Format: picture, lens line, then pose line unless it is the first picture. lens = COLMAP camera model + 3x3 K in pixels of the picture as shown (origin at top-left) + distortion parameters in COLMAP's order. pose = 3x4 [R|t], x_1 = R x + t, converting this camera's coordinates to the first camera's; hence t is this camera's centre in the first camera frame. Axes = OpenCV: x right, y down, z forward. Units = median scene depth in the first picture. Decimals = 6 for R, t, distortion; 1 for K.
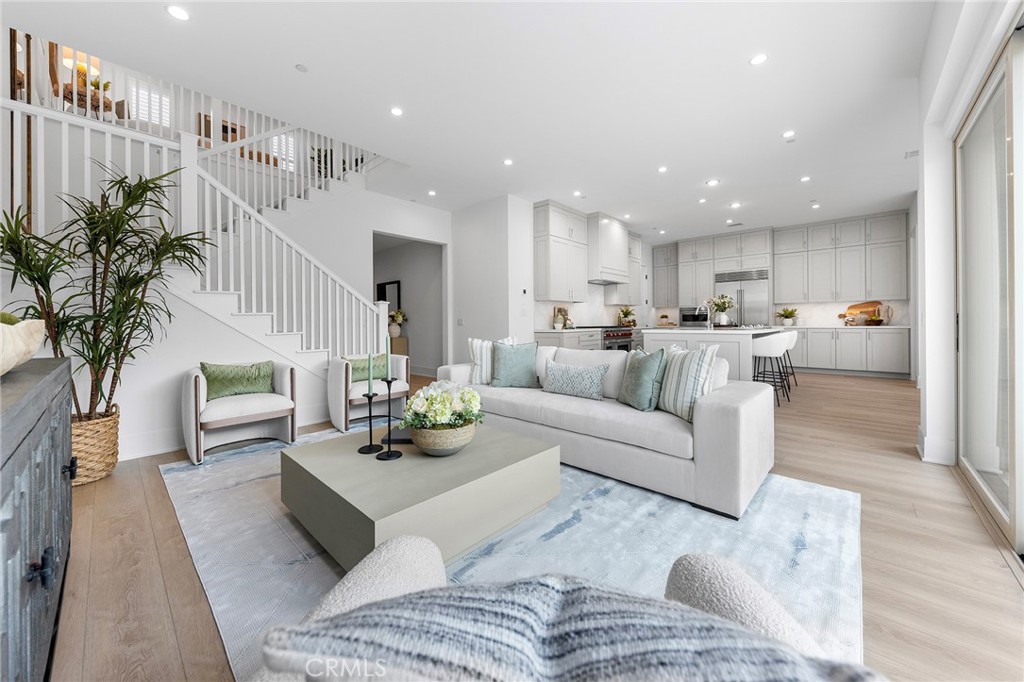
lens RADIAL K [[373.3, 0, 505.4], [0, 373.3, 322.9], [0, 0, 1]] dist [0.000944, 0.000026]
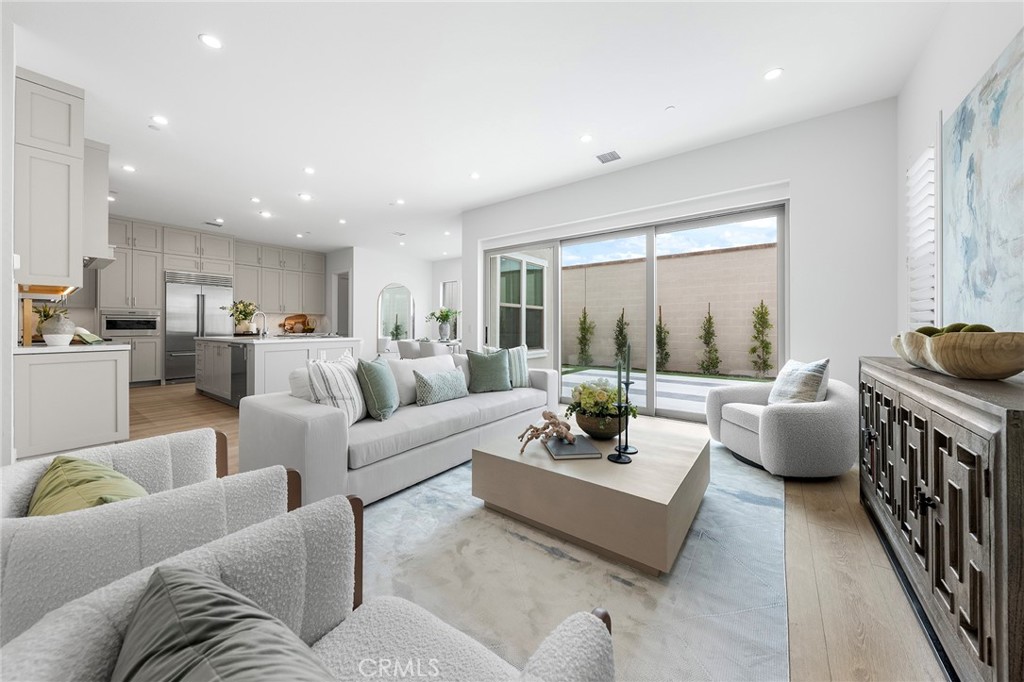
lens RADIAL K [[361.4, 0, 515.4], [0, 361.4, 323.9], [0, 0, 1]] dist [-0.000449, -0.000040]
pose [[-0.127411, 0.015759, 0.991725, -0.374422], [0.001969, 0.999876, -0.015635, -0.003061], [-0.991848, -0.000039, -0.127426, 0.399276]]
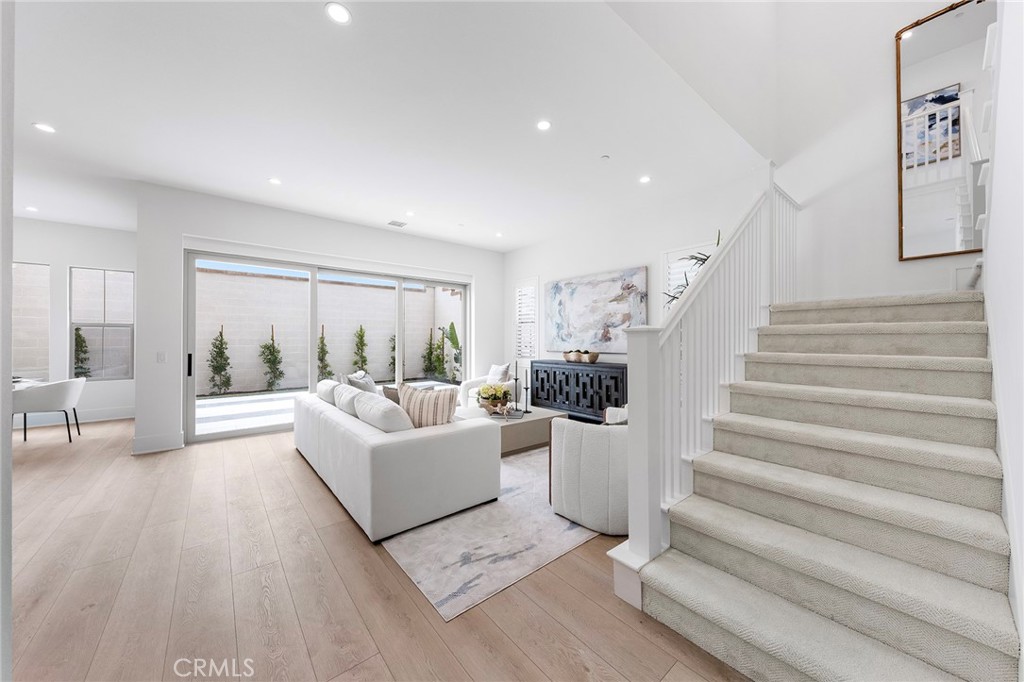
lens RADIAL K [[361.4, 0, 506.7], [0, 361.4, 338.0], [0, 0, 1]] dist [-0.000449, -0.000040]
pose [[-0.991839, 0.009075, 0.127174, -0.248620], [0.008745, 0.999957, -0.003153, -0.018645], [-0.127197, -0.002015, -0.991875, 0.688671]]
